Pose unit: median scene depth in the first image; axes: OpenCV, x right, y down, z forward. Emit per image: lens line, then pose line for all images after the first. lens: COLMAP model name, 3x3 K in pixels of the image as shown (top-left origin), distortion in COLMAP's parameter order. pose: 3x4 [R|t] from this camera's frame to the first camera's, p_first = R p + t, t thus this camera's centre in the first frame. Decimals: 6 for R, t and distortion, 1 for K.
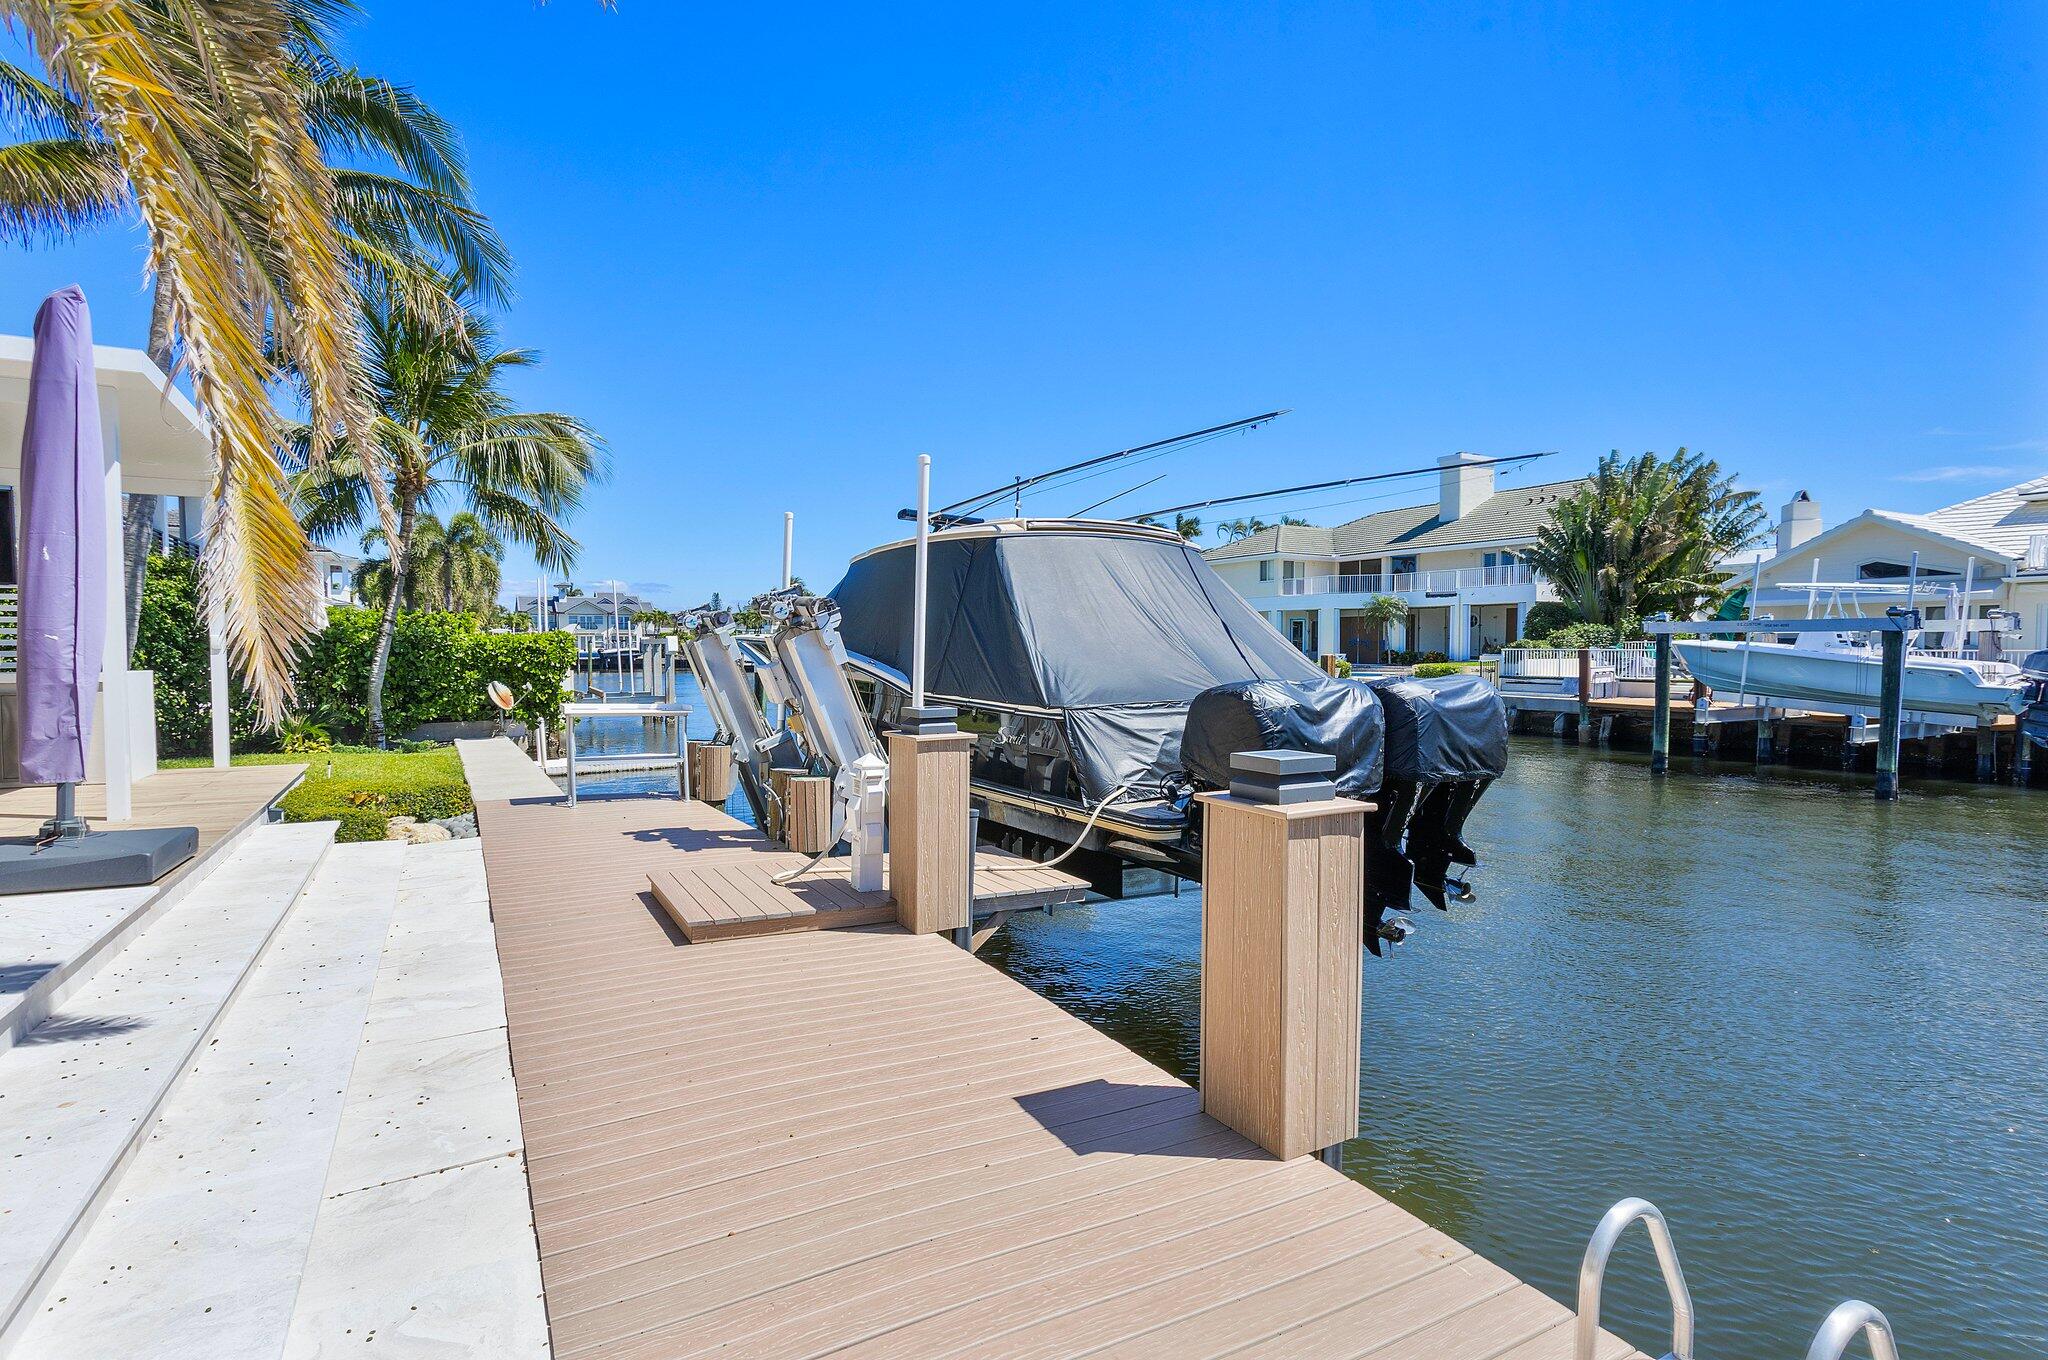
lens RADIAL K [[986.2, 0, 1024.9], [0, 986.2, 673.5], [0, 0, 1]] dist [-0.009360, 0.004376]
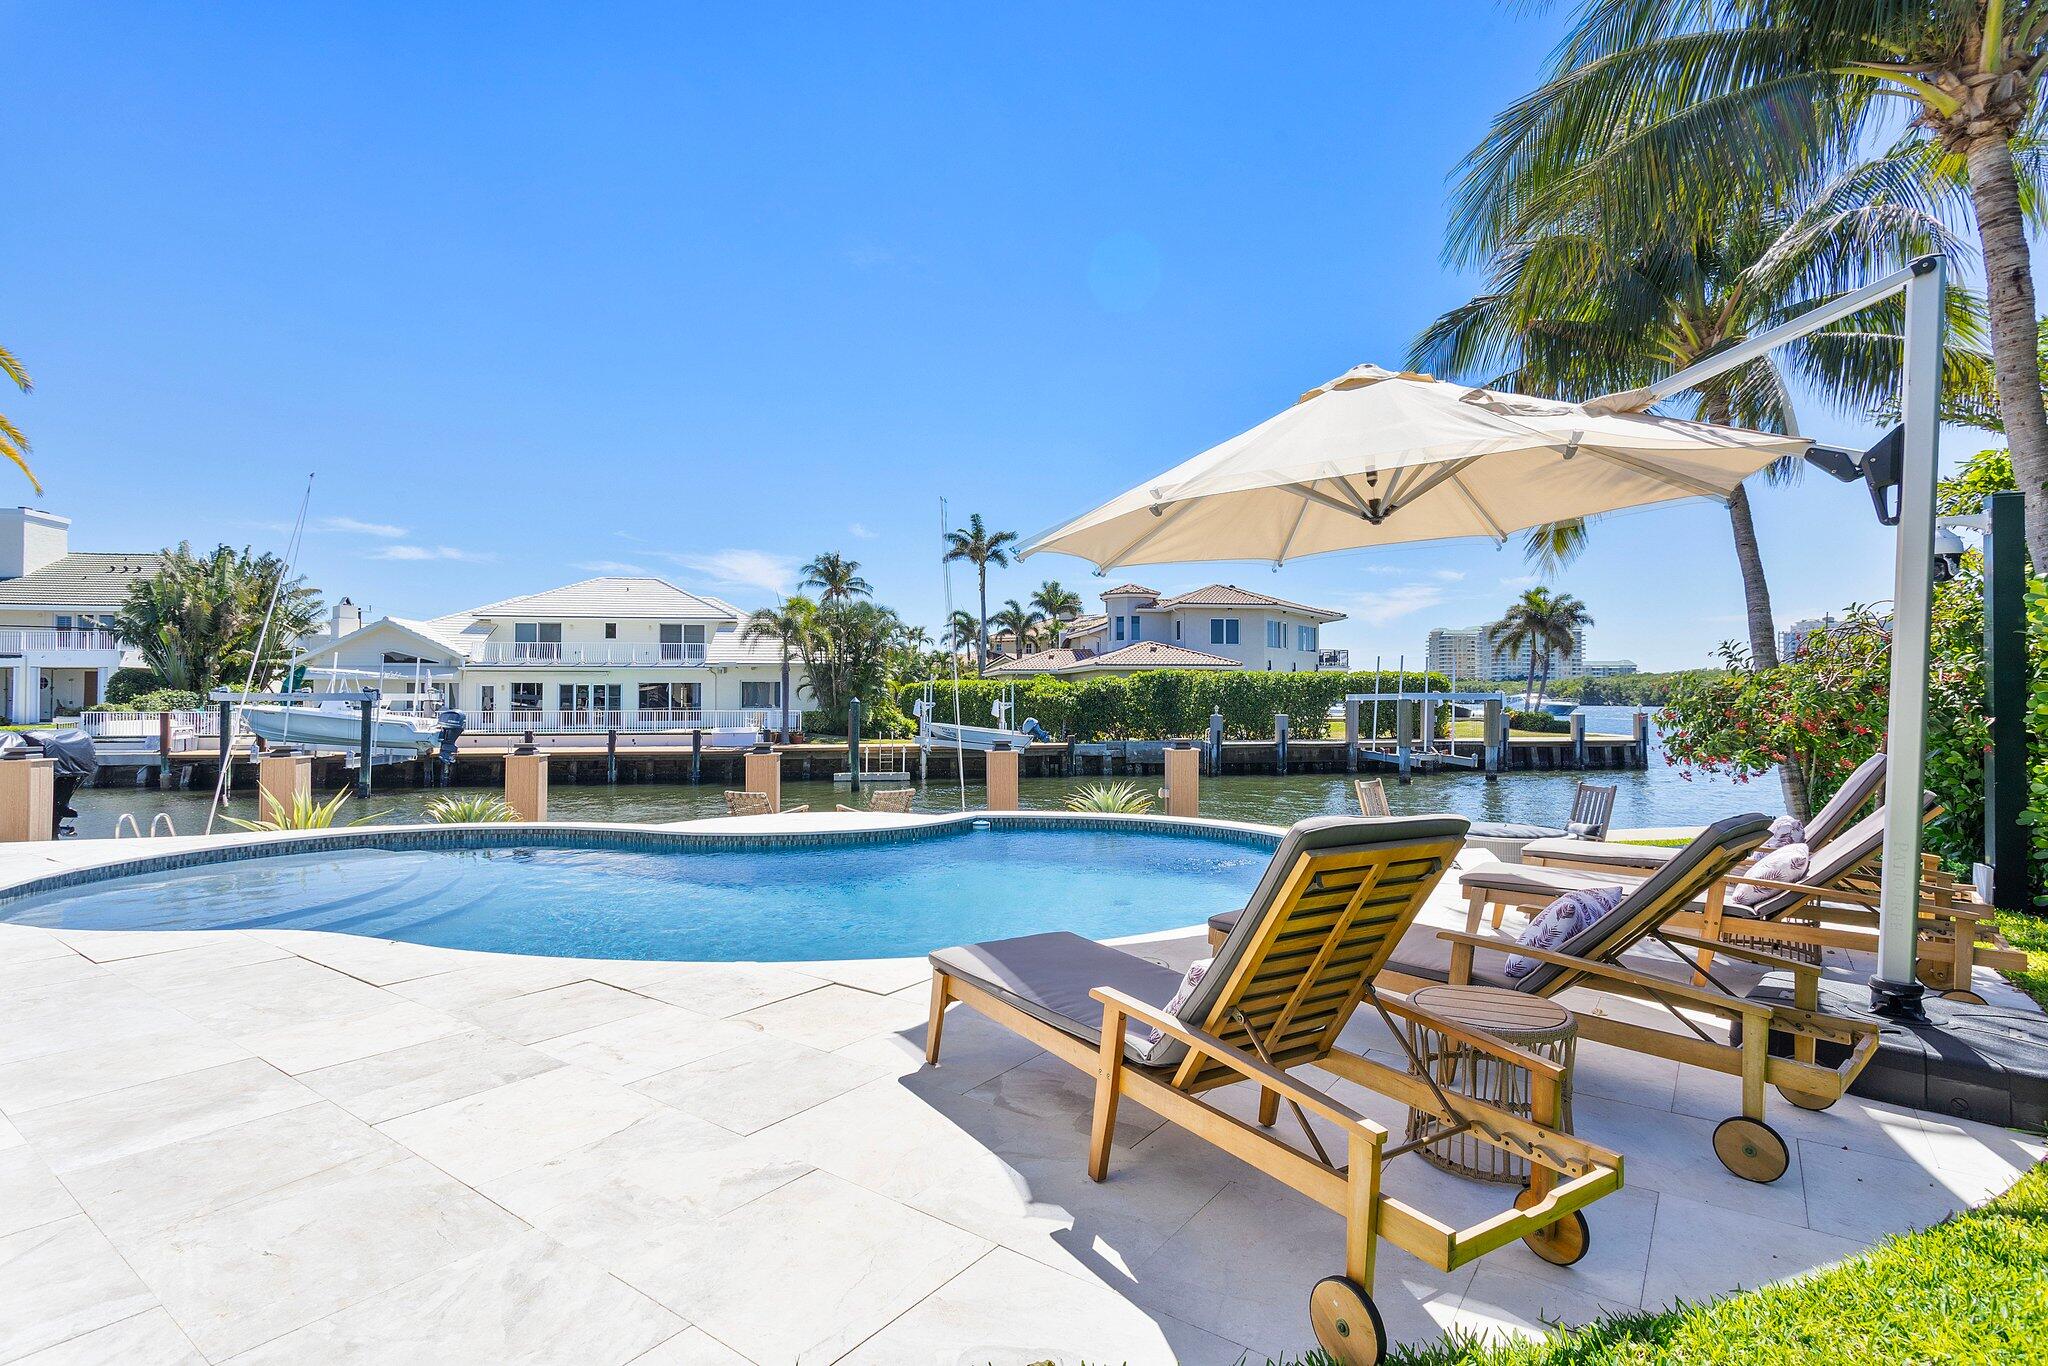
lens RADIAL K [[986.2, 0, 1016.1], [0, 986.2, 697.1], [0, 0, 1]] dist [-0.009360, 0.004376]
pose [[0.346969, 0.006995, 0.937851, -0.203586], [0.026967, 0.999484, -0.017431, 0.006344], [-0.937489, 0.031339, 0.346601, -0.404054]]
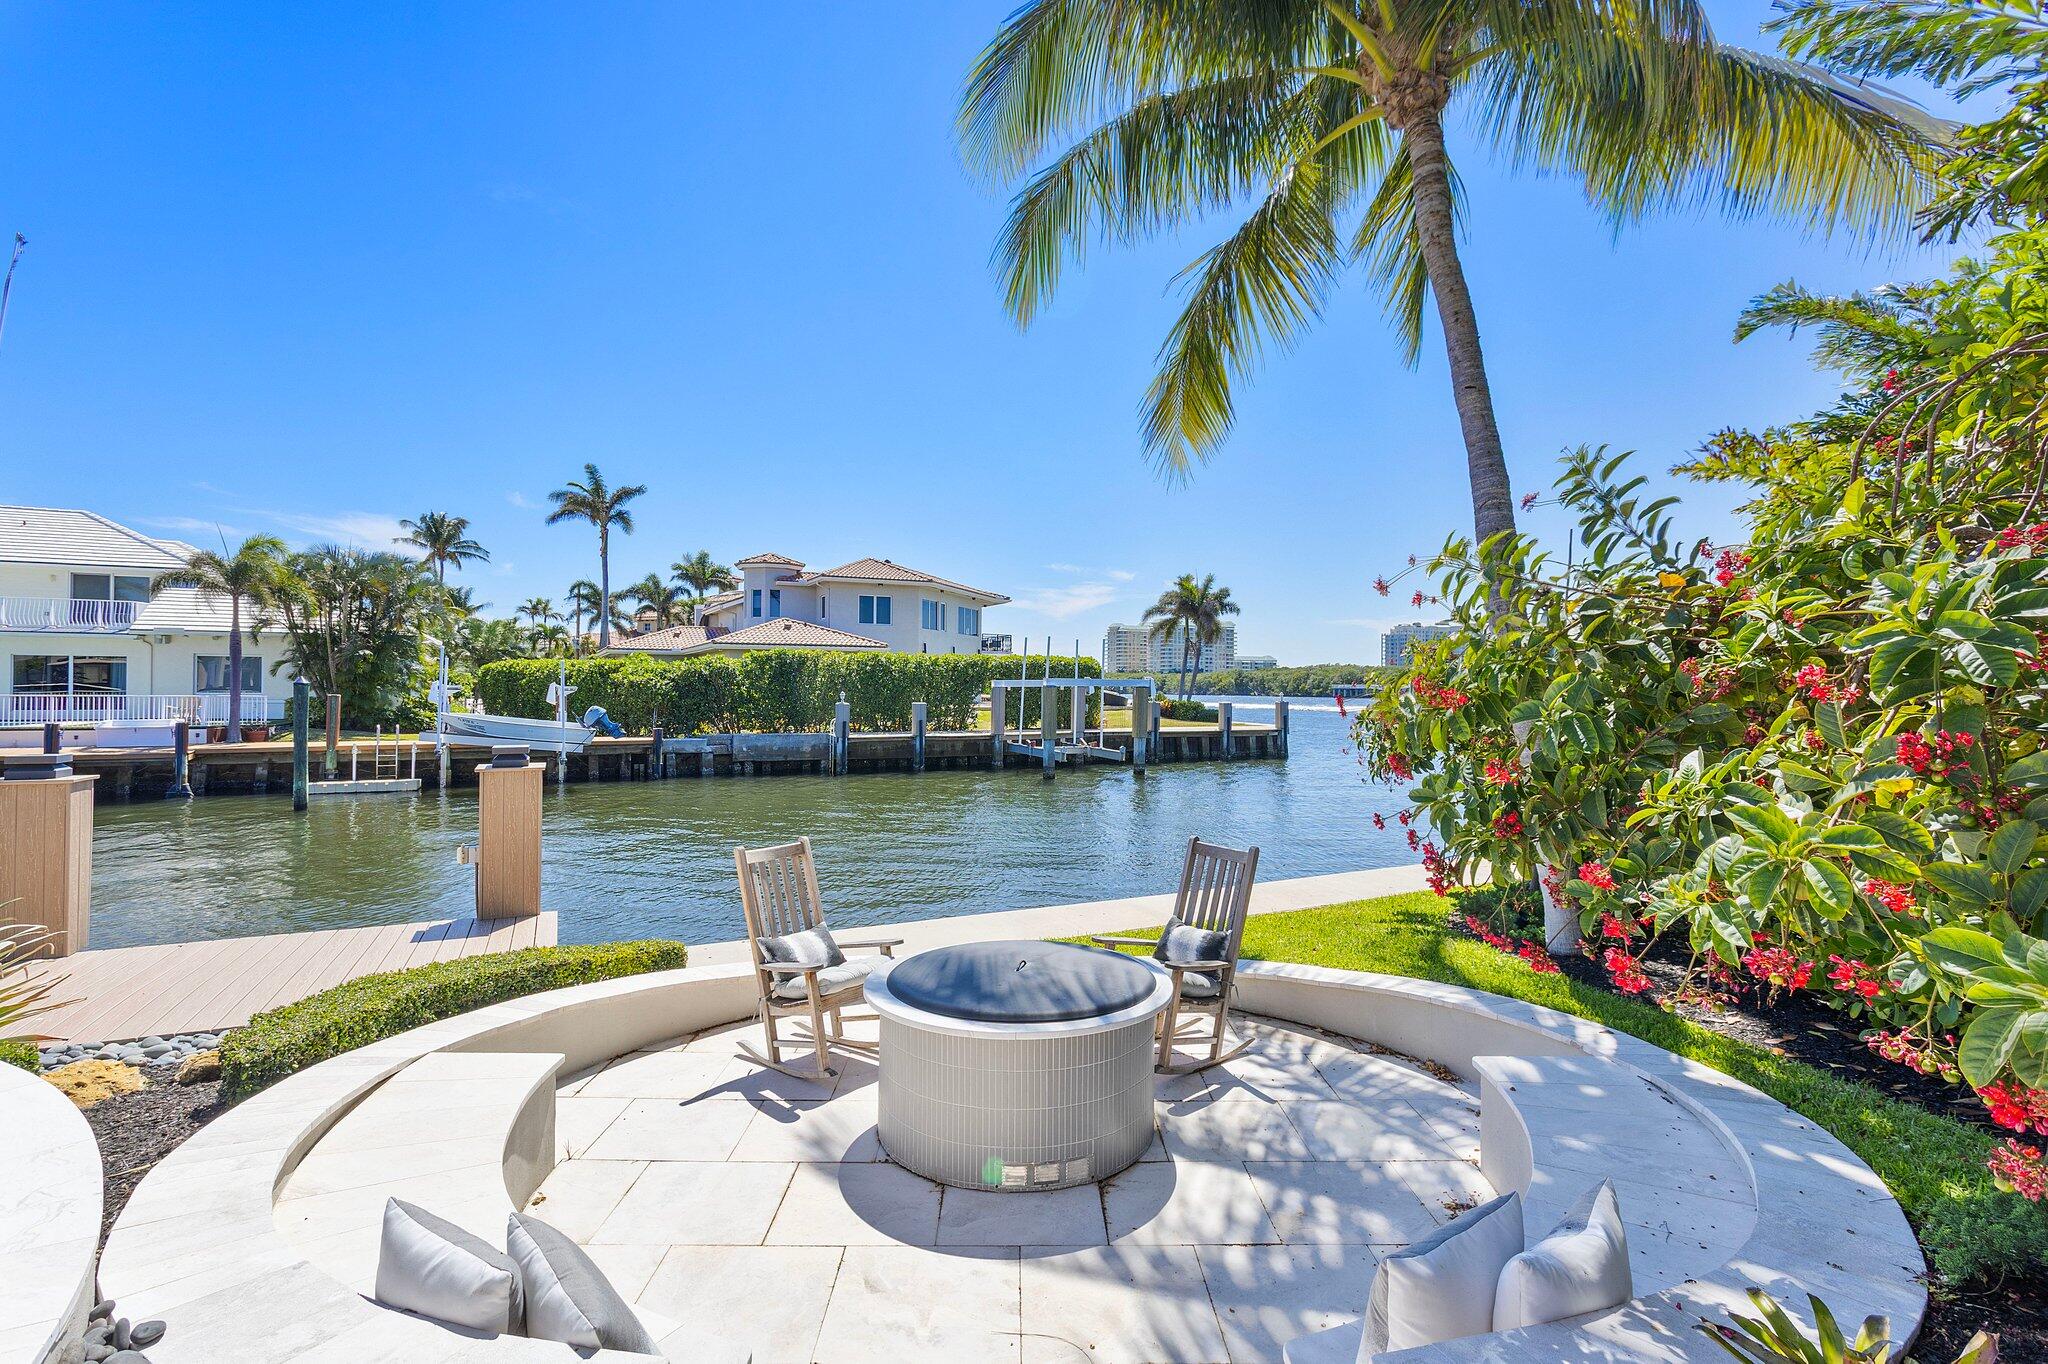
lens RADIAL K [[986.2, 0, 1015.2], [0, 986.2, 681.9], [0, 0, 1]] dist [-0.009360, 0.004376]
pose [[0.049974, 0.012689, 0.998670, 0.041948], [0.023868, 0.999619, -0.013895, 0.011312], [-0.998465, 0.024531, 0.049652, -0.451869]]
